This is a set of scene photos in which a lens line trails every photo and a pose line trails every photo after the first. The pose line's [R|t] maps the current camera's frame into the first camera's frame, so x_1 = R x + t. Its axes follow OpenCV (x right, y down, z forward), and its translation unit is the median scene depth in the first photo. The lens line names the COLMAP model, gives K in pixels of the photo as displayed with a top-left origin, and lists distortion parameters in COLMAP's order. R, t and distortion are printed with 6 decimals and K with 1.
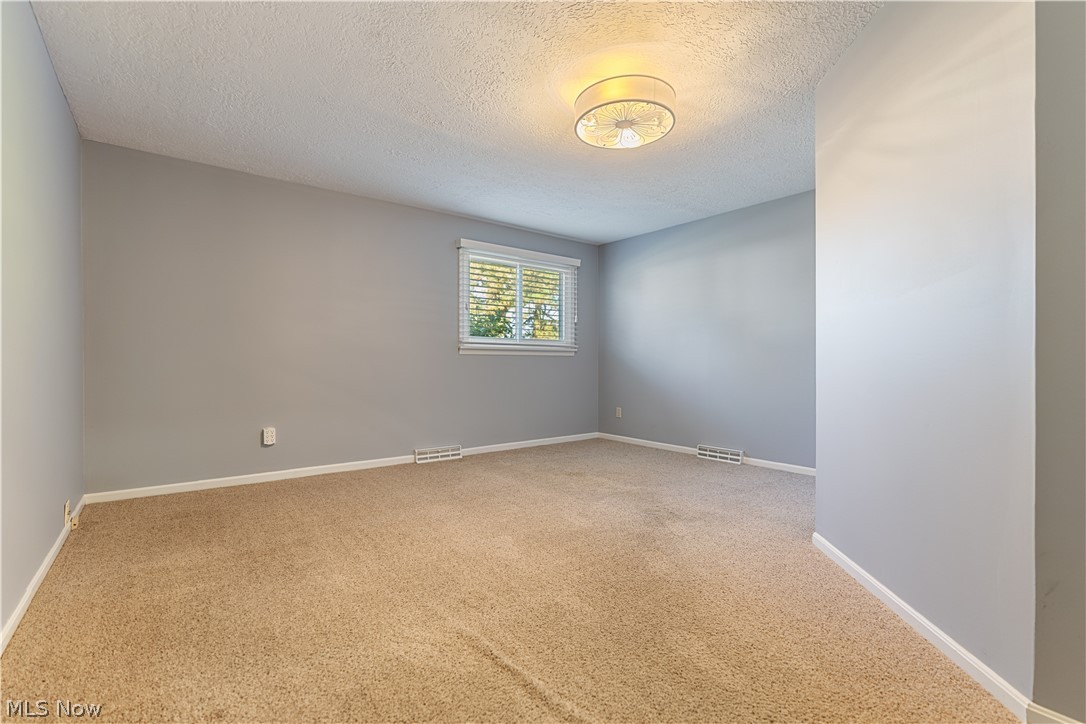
lens RADIAL K [[490.0, 0, 545.3], [0, 490.0, 360.8], [0, 0, 1]] dist [-0.009685, 0.000377]
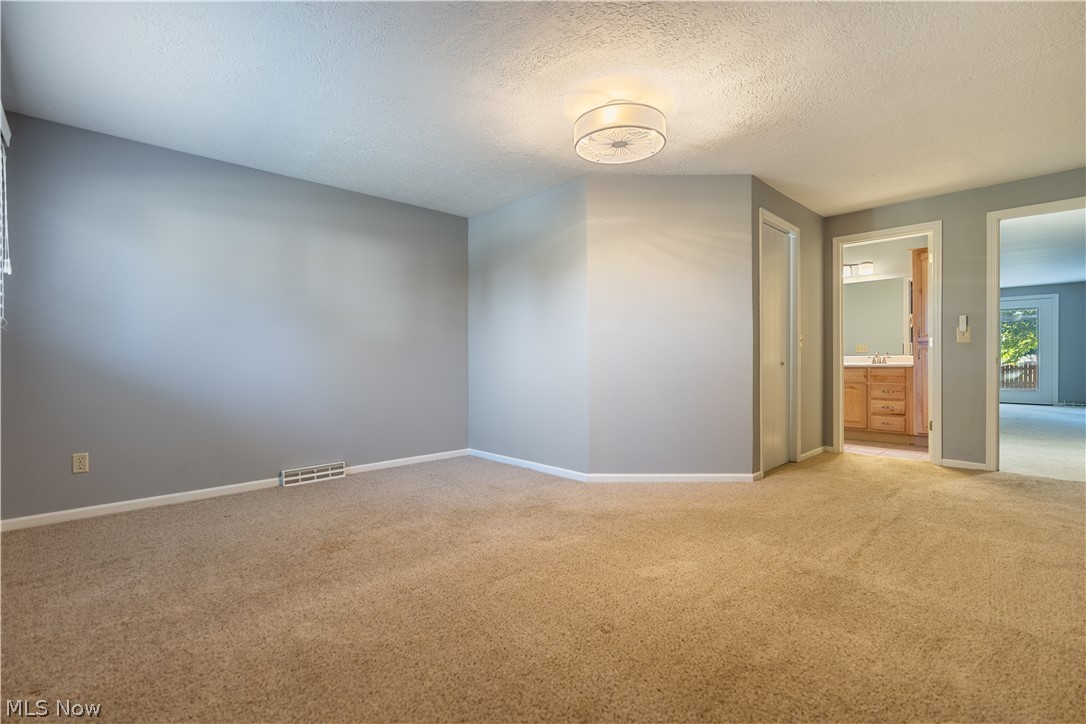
lens RADIAL K [[490.0, 0, 545.6], [0, 490.0, 359.9], [0, 0, 1]] dist [-0.009685, 0.000377]
pose [[-0.094742, -0.004427, 0.995492, -0.657484], [0.006077, 0.999969, 0.005025, -0.002754], [-0.995483, 0.006526, -0.094712, 0.912947]]
